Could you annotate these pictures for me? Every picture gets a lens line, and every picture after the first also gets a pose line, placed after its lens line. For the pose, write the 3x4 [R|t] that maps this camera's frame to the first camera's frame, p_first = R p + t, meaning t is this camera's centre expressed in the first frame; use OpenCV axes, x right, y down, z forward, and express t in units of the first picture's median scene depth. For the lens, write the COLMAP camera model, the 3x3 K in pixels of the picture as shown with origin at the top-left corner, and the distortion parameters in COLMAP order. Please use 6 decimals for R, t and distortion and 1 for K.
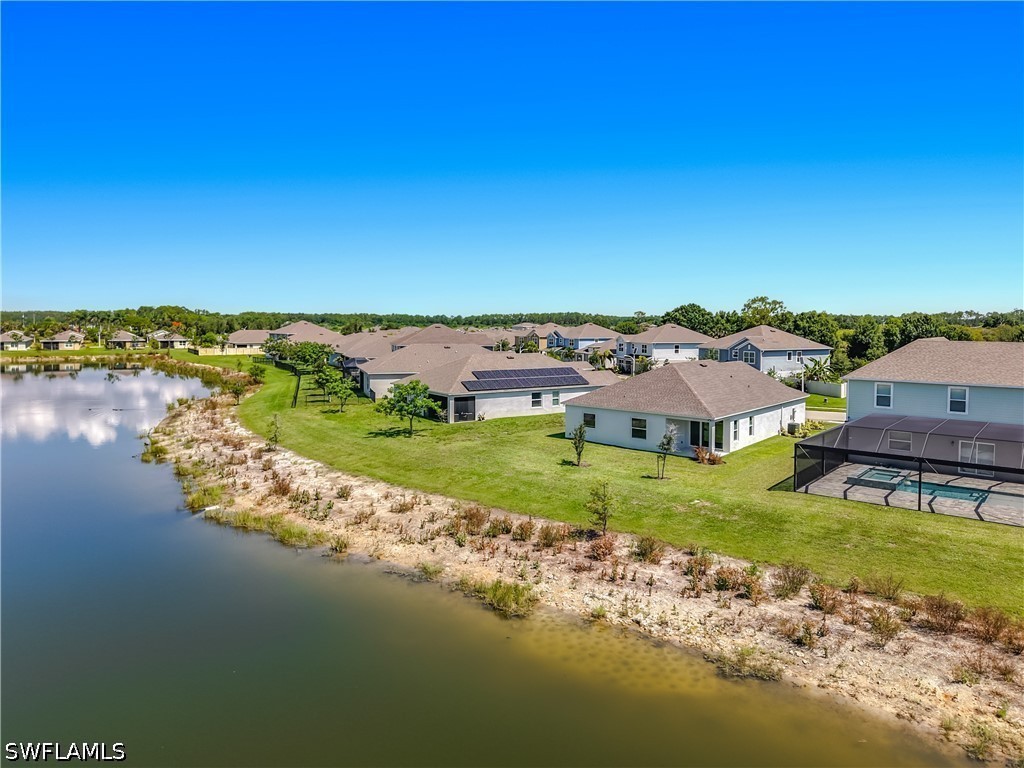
lens RADIAL K [[695.4, 0, 512.0], [0, 695.4, 384.0], [0, 0, 1]] dist [0.076442, -0.137020]
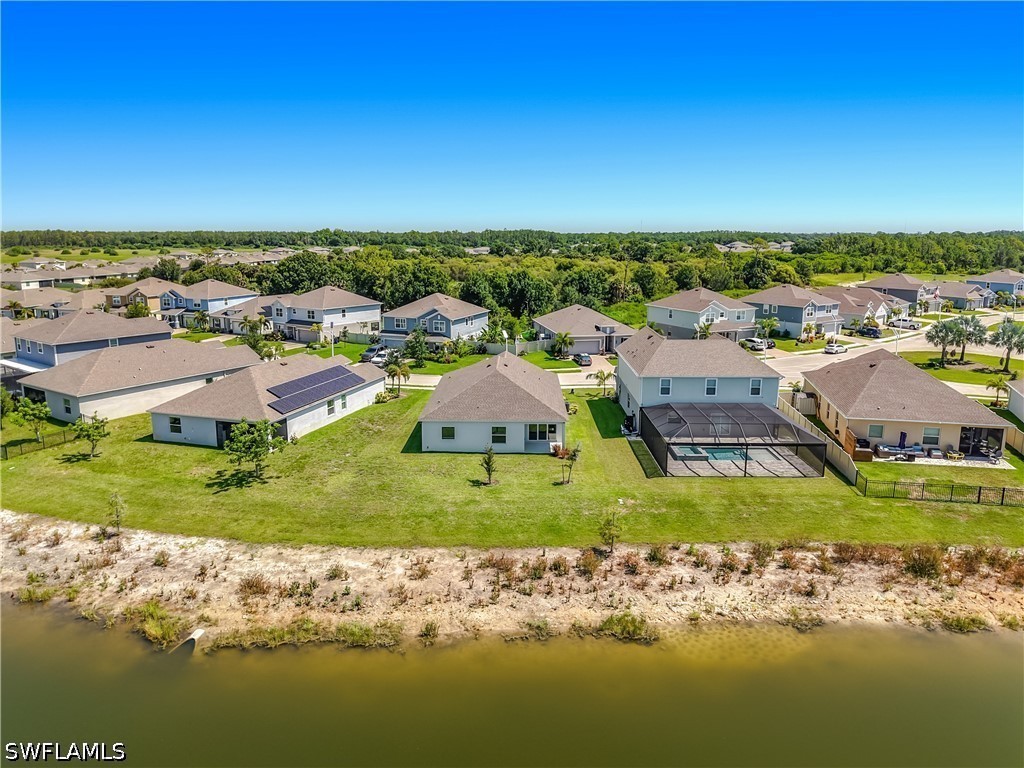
lens RADIAL K [[695.4, 0, 512.0], [0, 695.4, 384.0], [0, 0, 1]] dist [0.076442, -0.137020]
pose [[0.772365, -0.141074, 0.619314, -0.517434], [0.061449, 0.987046, 0.148205, -0.194767], [-0.632199, -0.076413, 0.771029, 0.099606]]
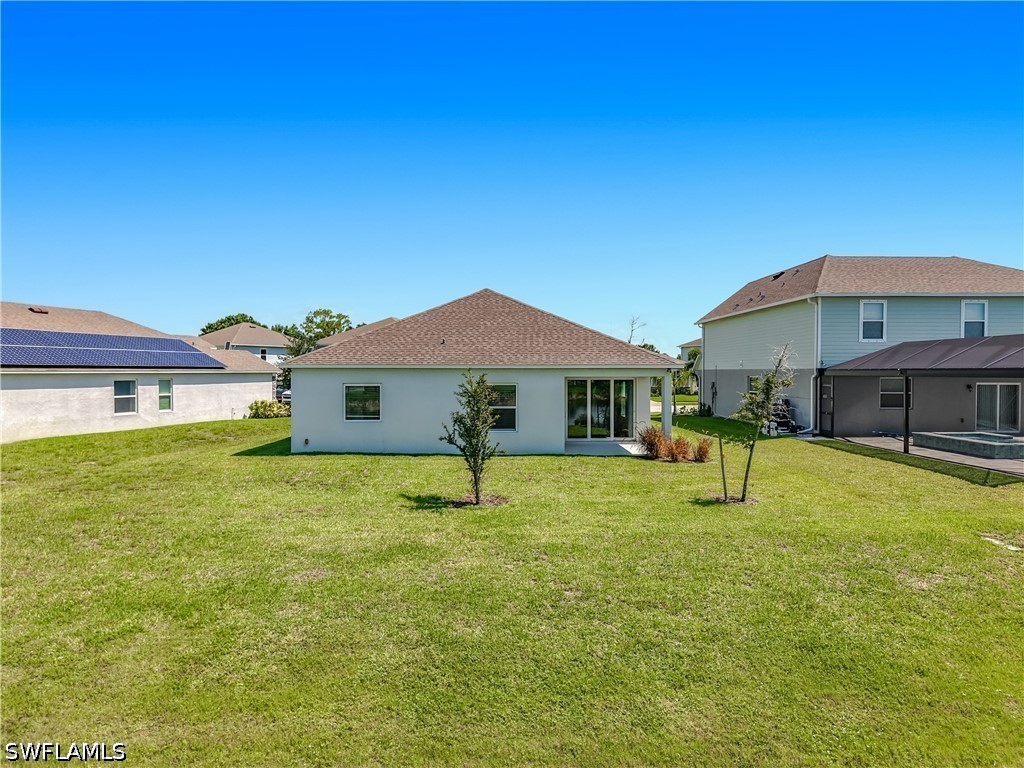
lens RADIAL K [[673.5, 0, 512.0], [0, 673.5, 384.0], [0, 0, 1]] dist [0.022967, -0.000688]
pose [[0.747991, -0.018464, 0.663452, -0.095576], [0.065329, 0.996807, -0.045912, 0.070586], [-0.660486, 0.077684, 0.746809, 0.686512]]
